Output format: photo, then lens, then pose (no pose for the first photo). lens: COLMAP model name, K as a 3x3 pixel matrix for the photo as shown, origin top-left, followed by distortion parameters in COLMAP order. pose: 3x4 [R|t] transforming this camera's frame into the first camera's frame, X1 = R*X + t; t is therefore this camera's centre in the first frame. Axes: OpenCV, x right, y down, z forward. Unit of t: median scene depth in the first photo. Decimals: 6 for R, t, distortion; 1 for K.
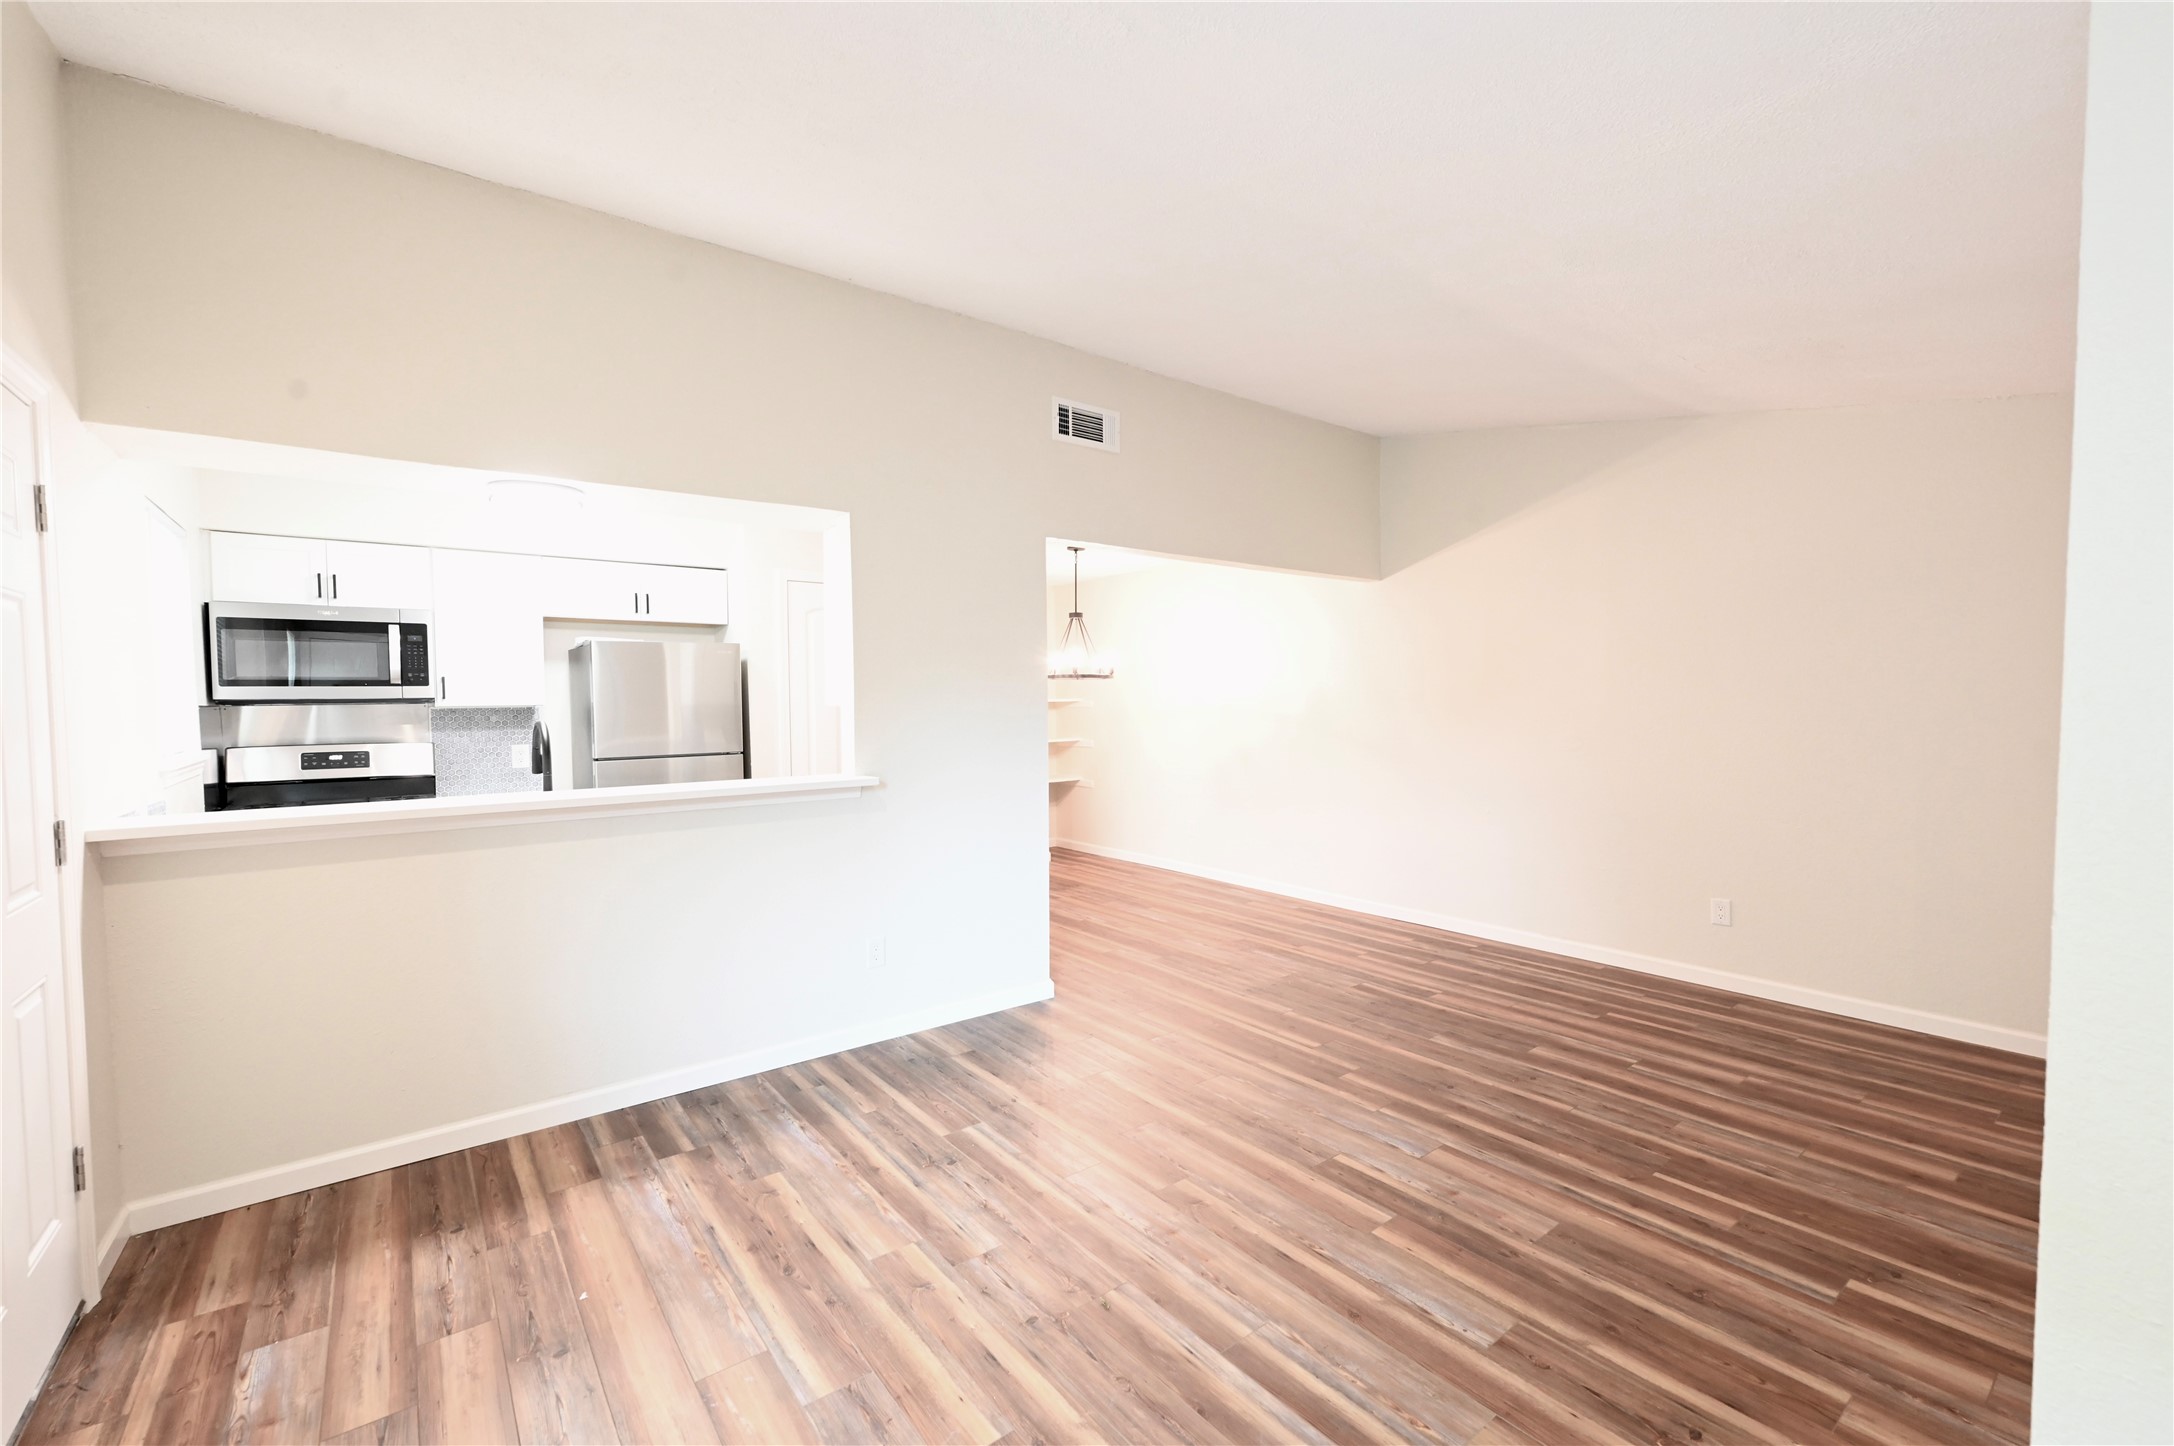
lens RADIAL K [[904.3, 0, 1082.5], [0, 904.3, 727.5], [0, 0, 1]] dist [0.001677, 0.000287]
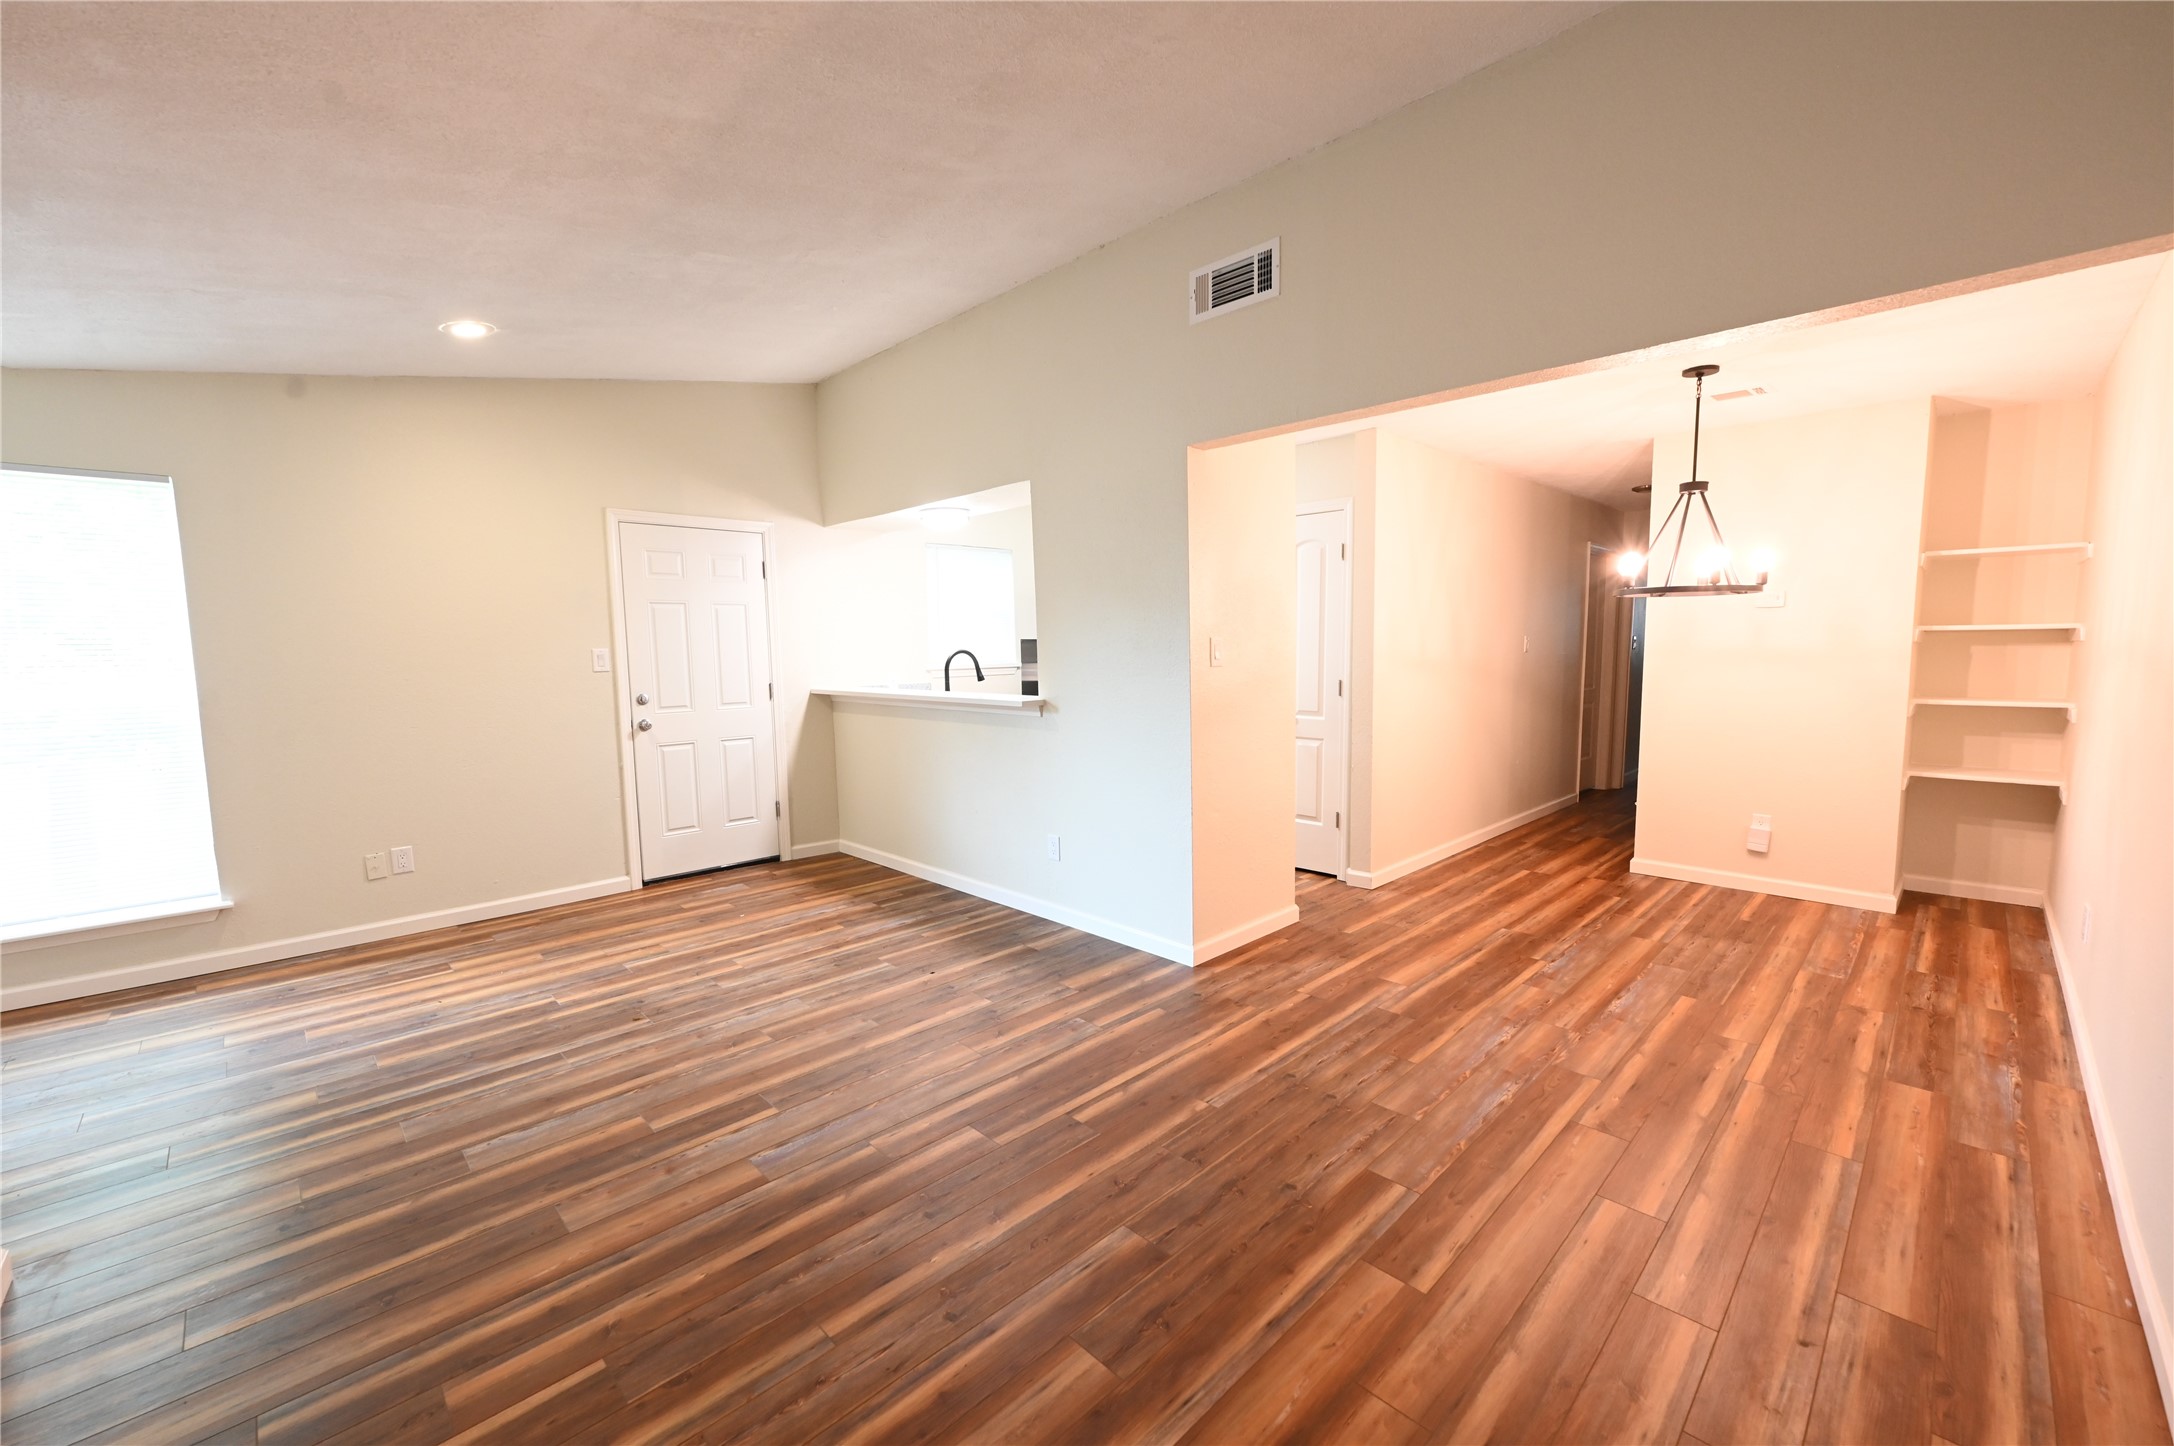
lens RADIAL K [[858.4, 0, 1088.4], [0, 858.4, 728.1], [0, 0, 1]] dist [-0.001062, -0.000107]
pose [[0.118873, 0.104471, -0.987398, 0.949725], [-0.019651, 0.994502, 0.102857, -0.029716], [0.992715, 0.007177, 0.120273, 0.972278]]
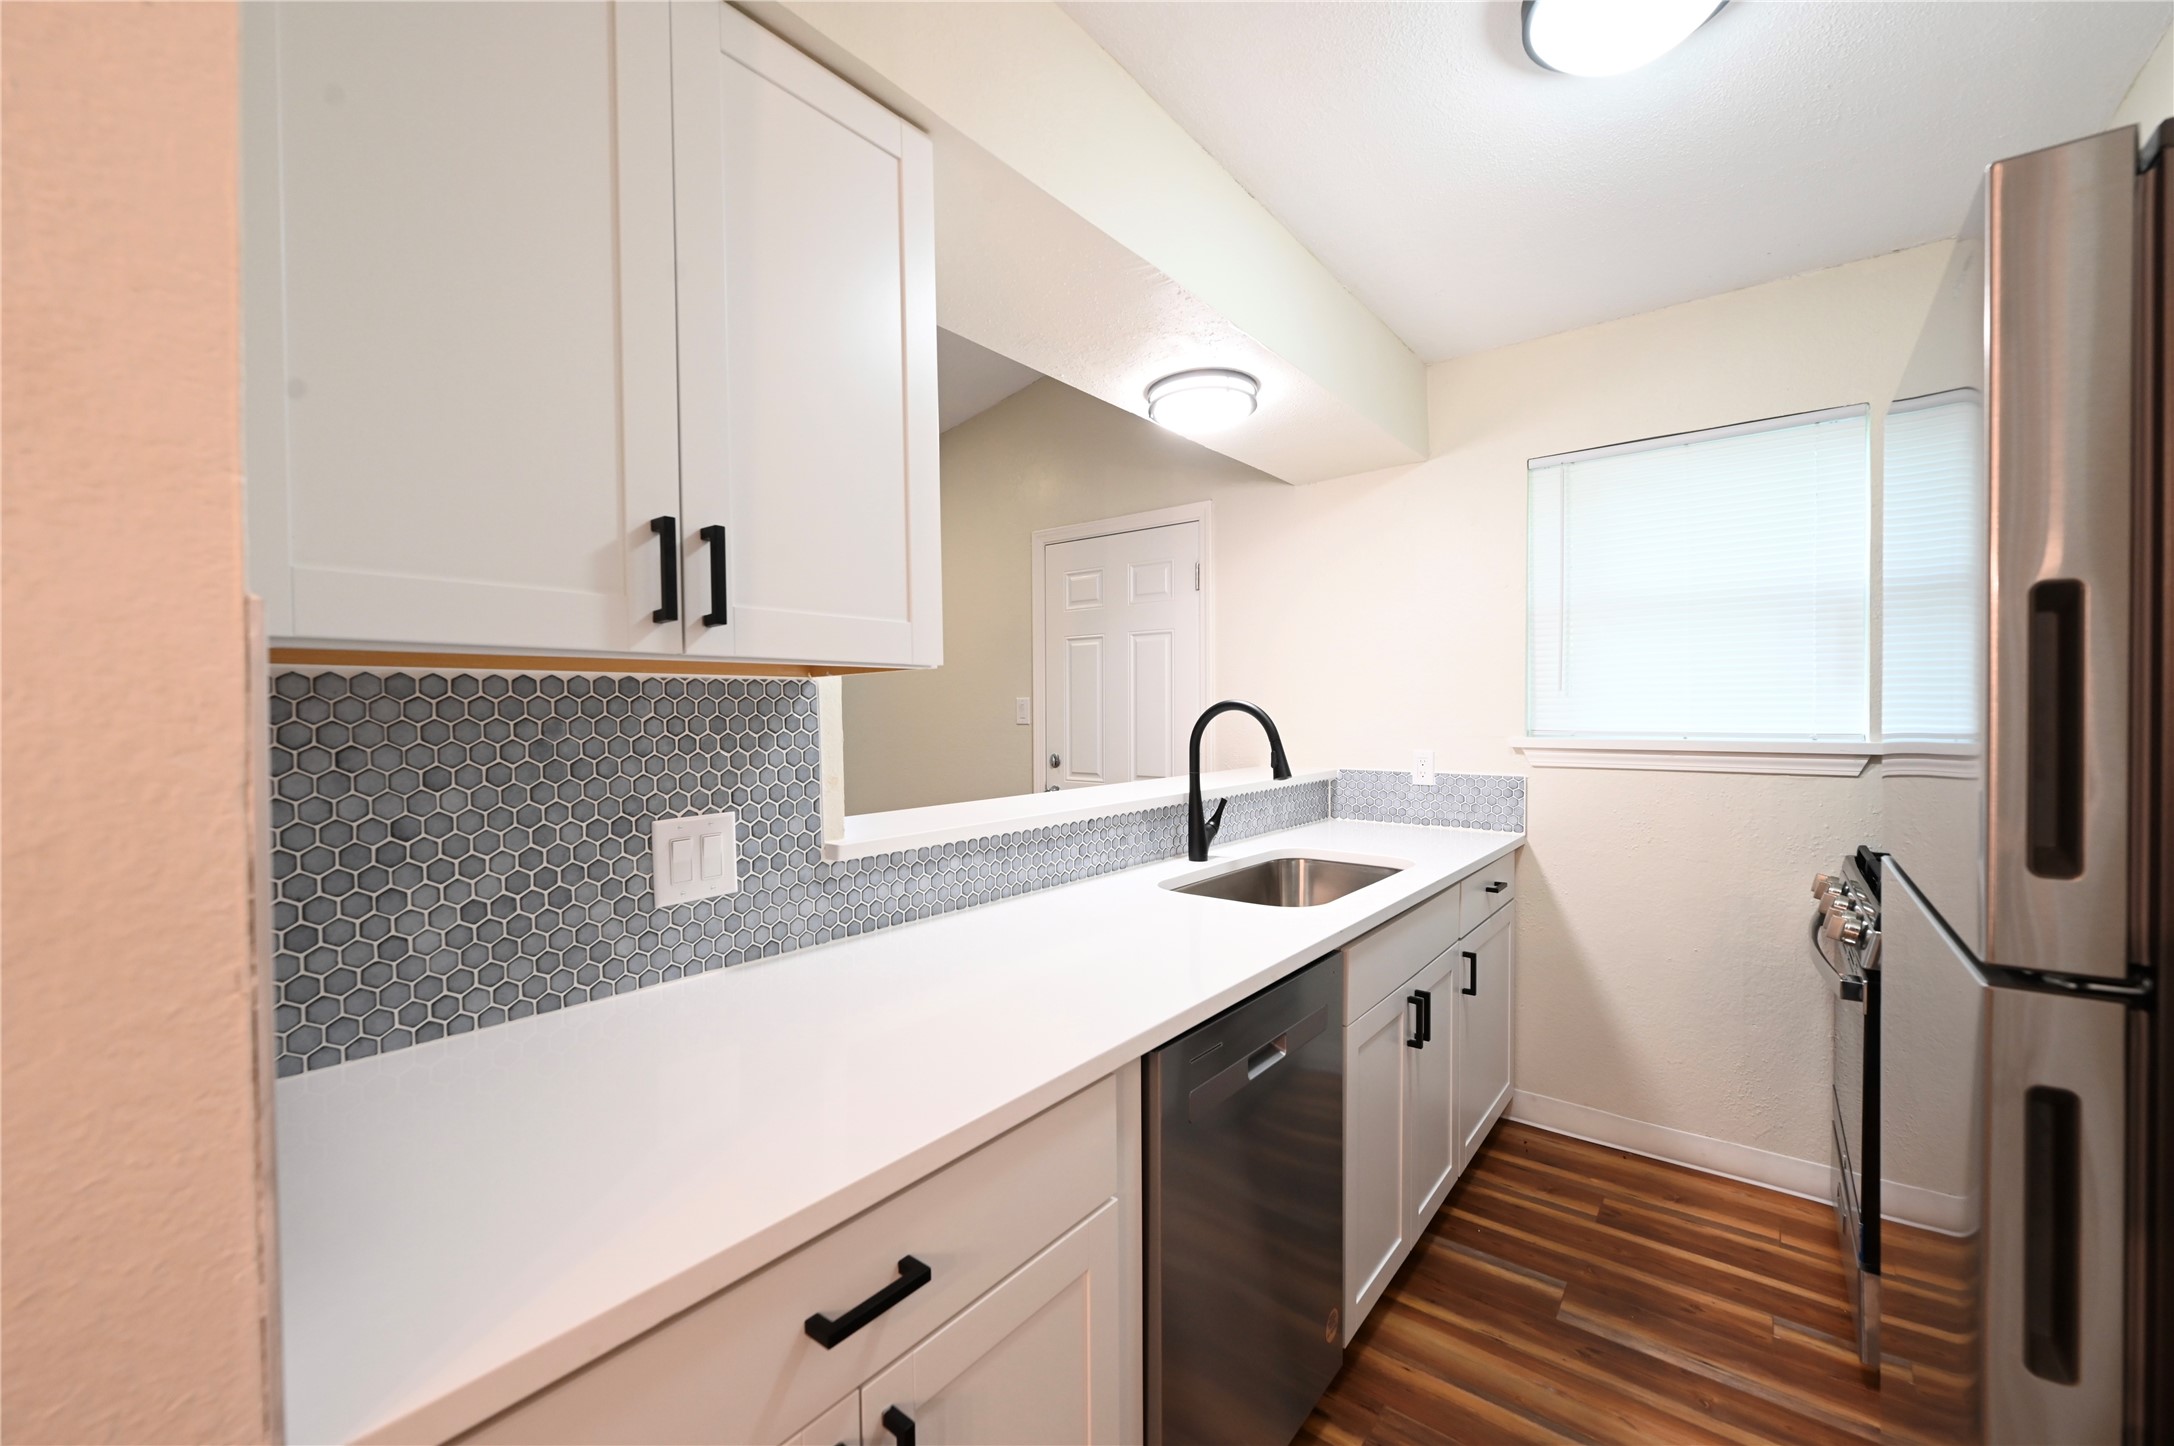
lens RADIAL K [[868.3, 0, 1084.6], [0, 868.3, 723.6], [0, 0, 1]] dist [0.000567, 0.000231]
pose [[-0.972004, 0.020311, -0.234083, -0.302324], [0.008221, 0.998587, 0.052510, -0.024619], [0.234819, 0.049116, -0.970798, 1.524947]]
